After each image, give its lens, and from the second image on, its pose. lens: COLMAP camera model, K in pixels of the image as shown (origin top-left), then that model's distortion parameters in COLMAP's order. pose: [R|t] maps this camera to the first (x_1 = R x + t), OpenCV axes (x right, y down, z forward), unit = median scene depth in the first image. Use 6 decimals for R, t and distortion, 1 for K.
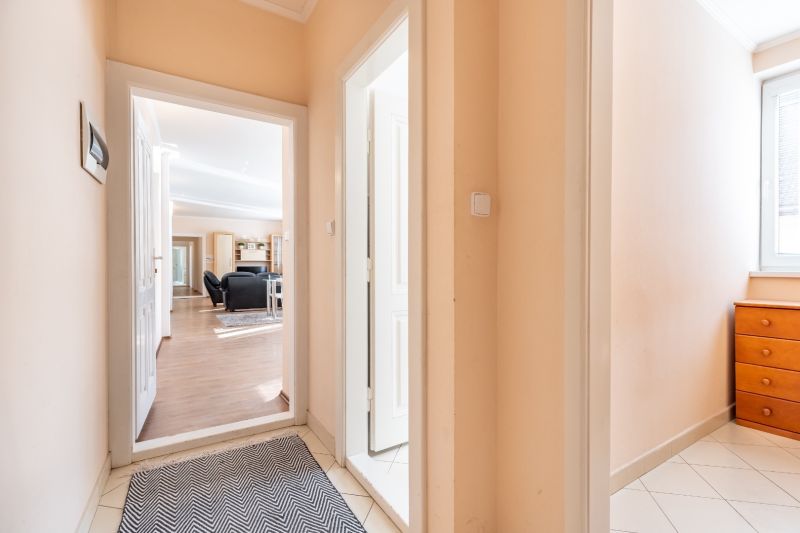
lens RADIAL K [[361.4, 0, 397.7], [0, 361.4, 269.1], [0, 0, 1]] dist [0.001108, 0.000099]
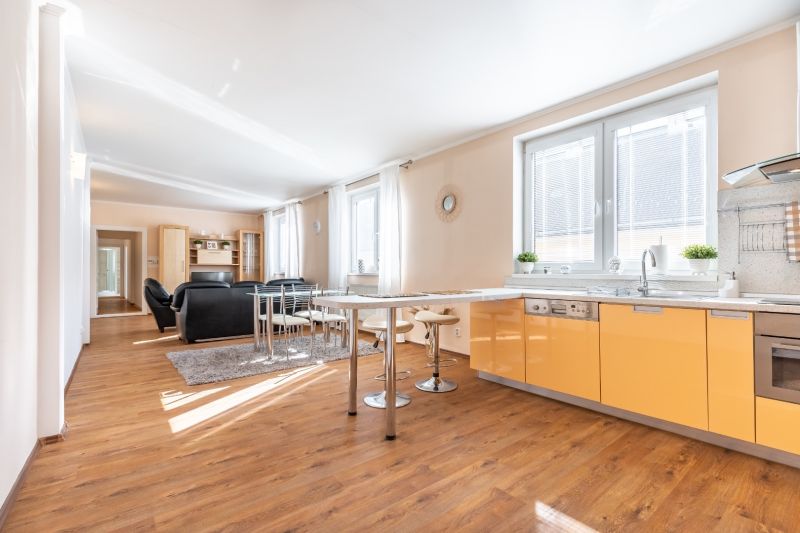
lens RADIAL K [[361.4, 0, 397.7], [0, 361.4, 269.1], [0, 0, 1]] dist [0.001108, 0.000099]
pose [[0.992737, -0.001207, 0.120297, -0.114193], [0.002746, 0.999917, -0.012626, -0.002803], [-0.120272, 0.012864, 0.992658, 0.211163]]
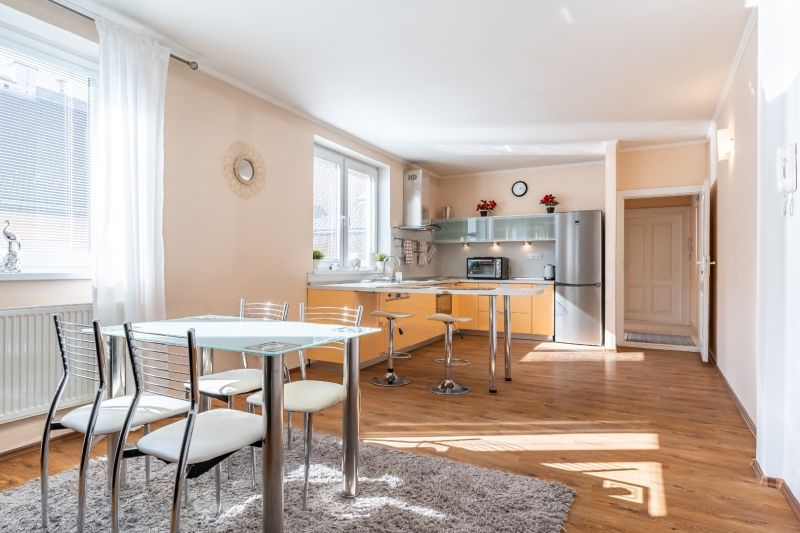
lens RADIAL K [[438.4, 0, 400.0], [0, 438.4, 266.5], [0, 0, 1]] dist [-0.000954, -0.000196]
pose [[-0.503179, -0.001163, 0.864181, -0.337403], [0.005586, 0.999974, 0.004598, -0.007519], [-0.864164, 0.007141, -0.503160, 0.627385]]
